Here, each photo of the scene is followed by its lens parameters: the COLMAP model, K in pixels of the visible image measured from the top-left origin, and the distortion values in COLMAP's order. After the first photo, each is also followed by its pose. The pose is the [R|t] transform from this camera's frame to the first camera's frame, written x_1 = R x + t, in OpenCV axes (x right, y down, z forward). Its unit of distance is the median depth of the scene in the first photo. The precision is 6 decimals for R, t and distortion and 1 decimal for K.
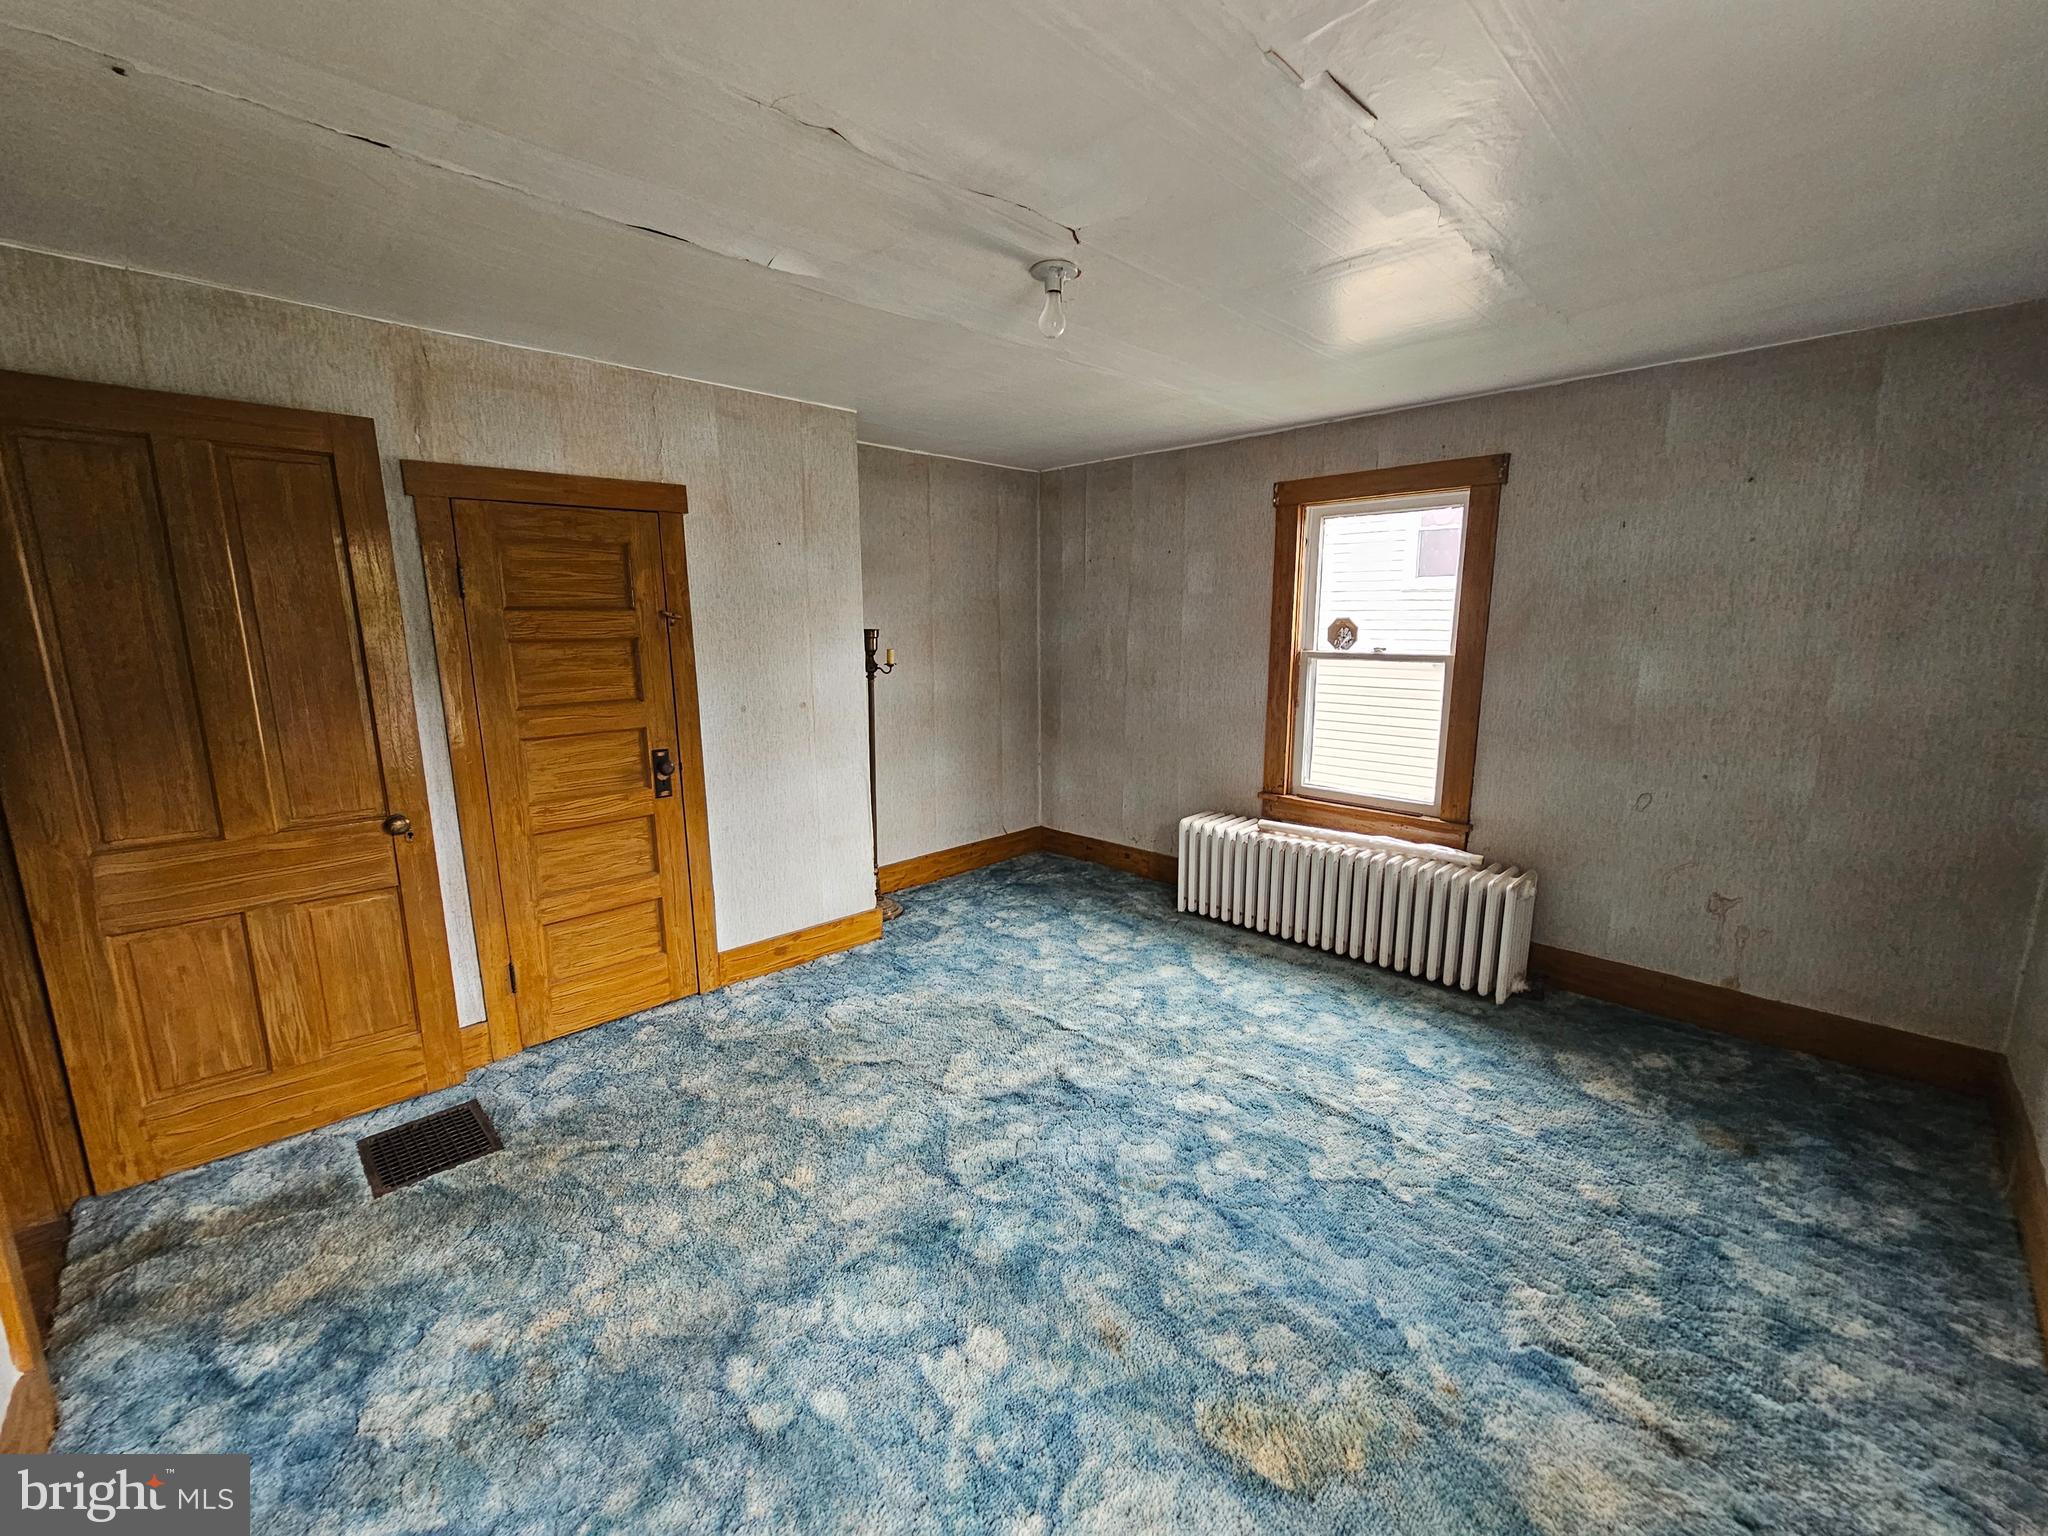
lens RADIAL K [[833.5, 0, 1025.1], [0, 833.5, 770.5], [0, 0, 1]] dist [-0.003215, 0.000623]
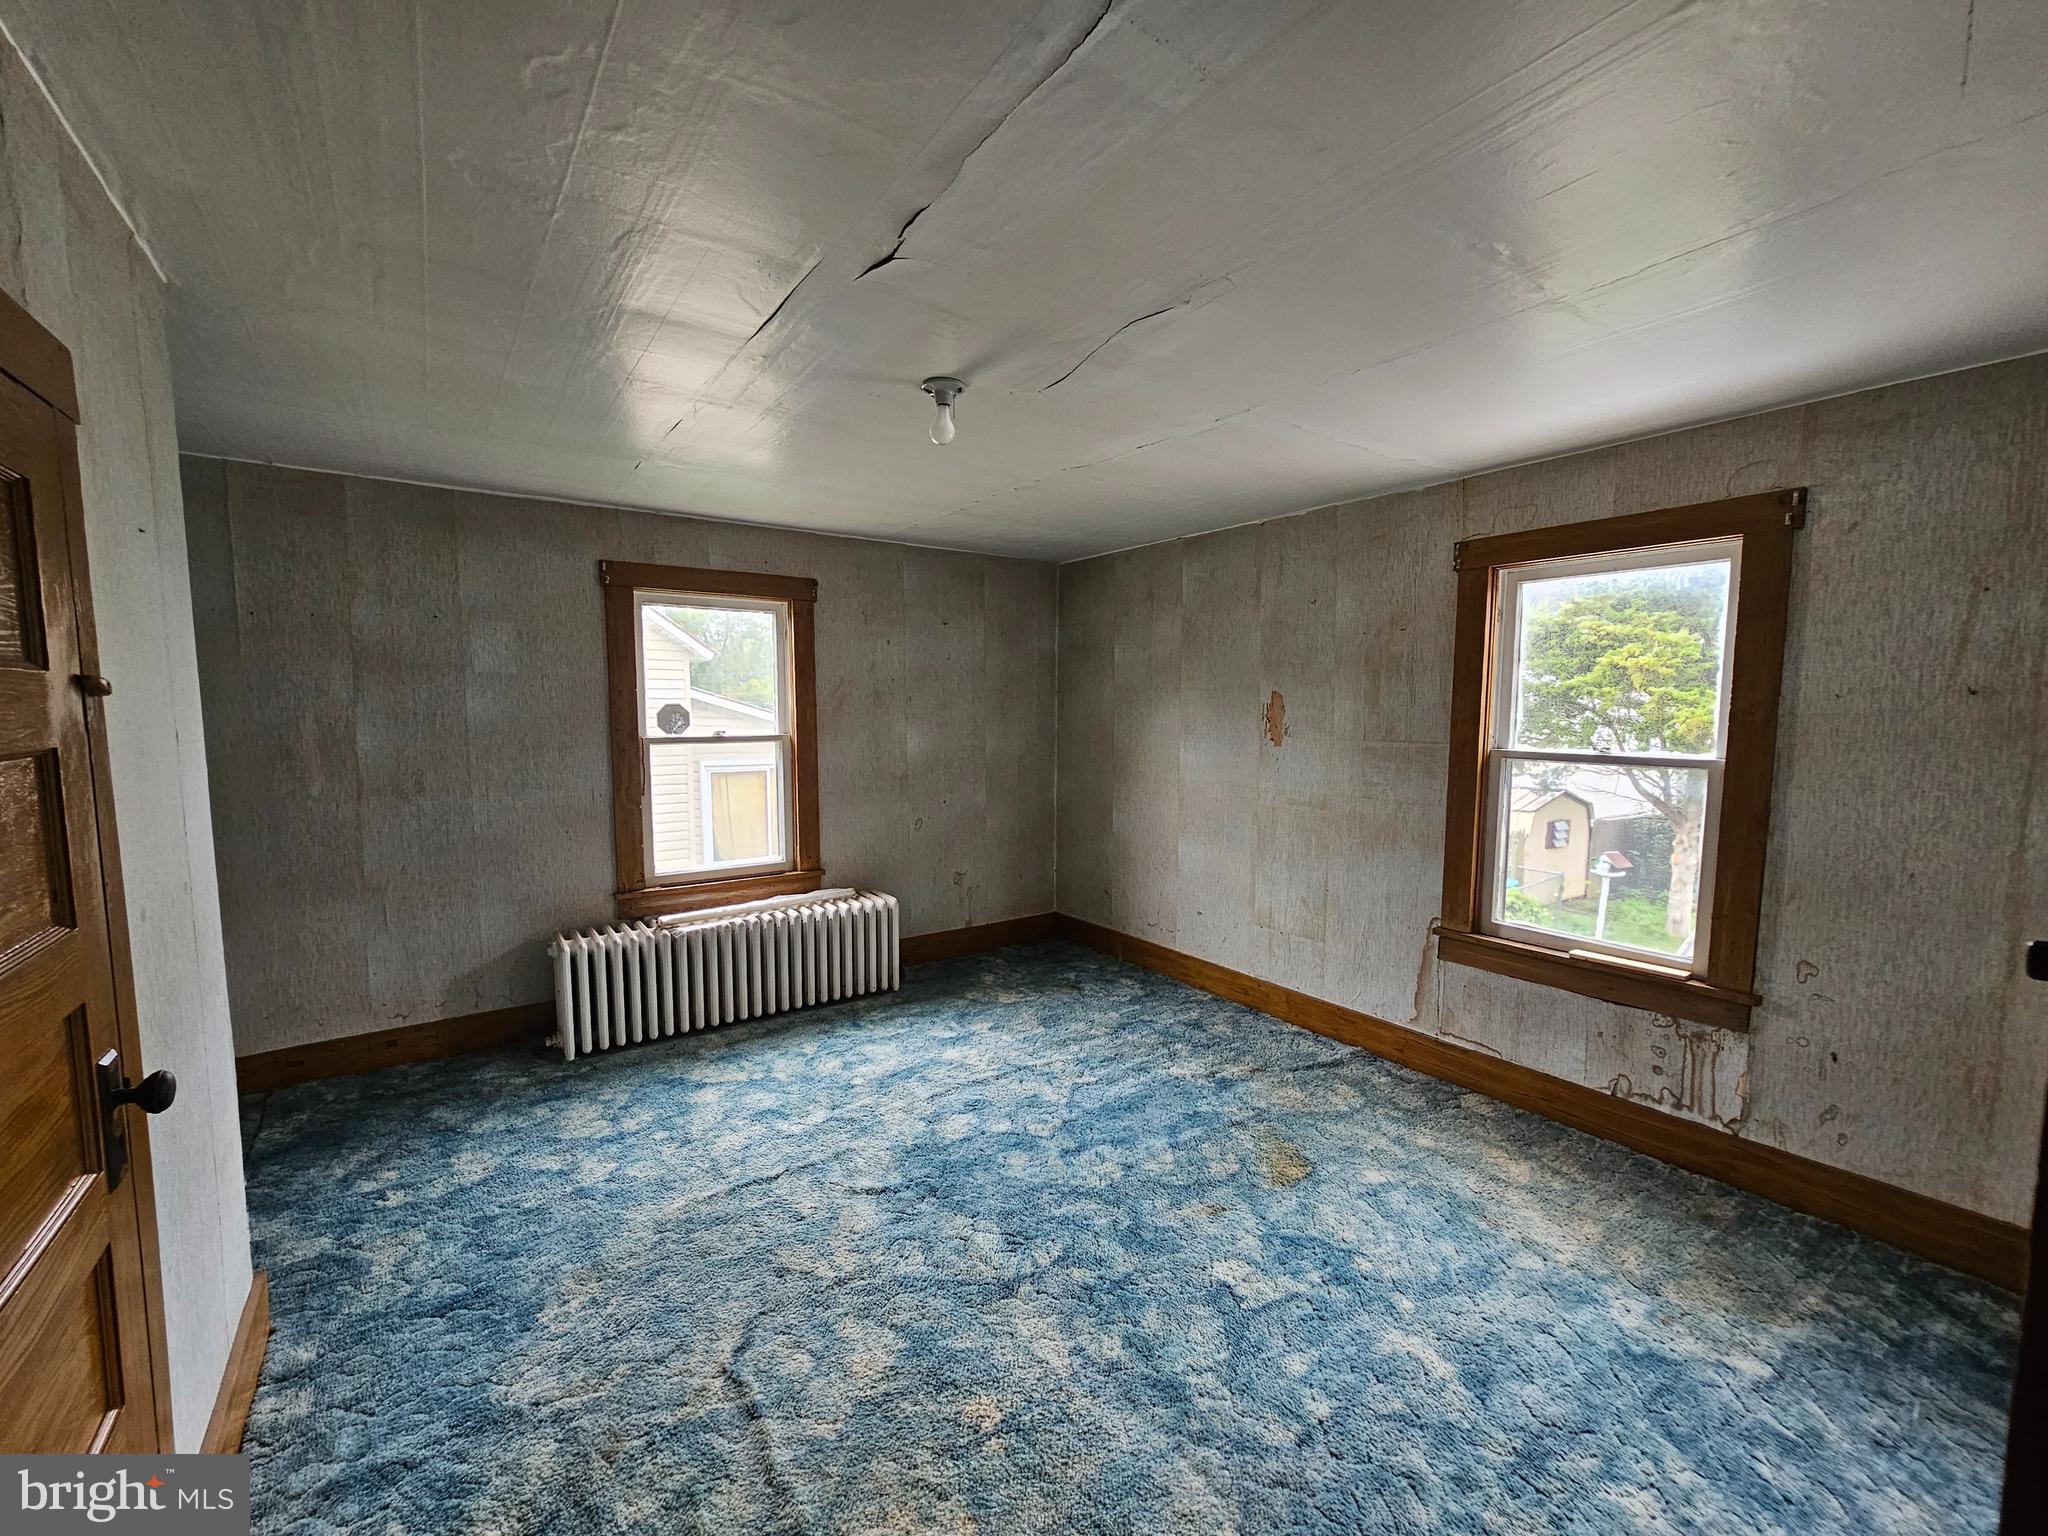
lens RADIAL K [[833.5, 0, 1027.8], [0, 833.5, 774.7], [0, 0, 1]] dist [-0.003215, 0.000623]
pose [[0.167632, -0.078055, 0.982755, -0.663380], [0.175951, 0.983224, 0.048080, -0.083770], [-0.970021, 0.164857, 0.178554, 0.490997]]
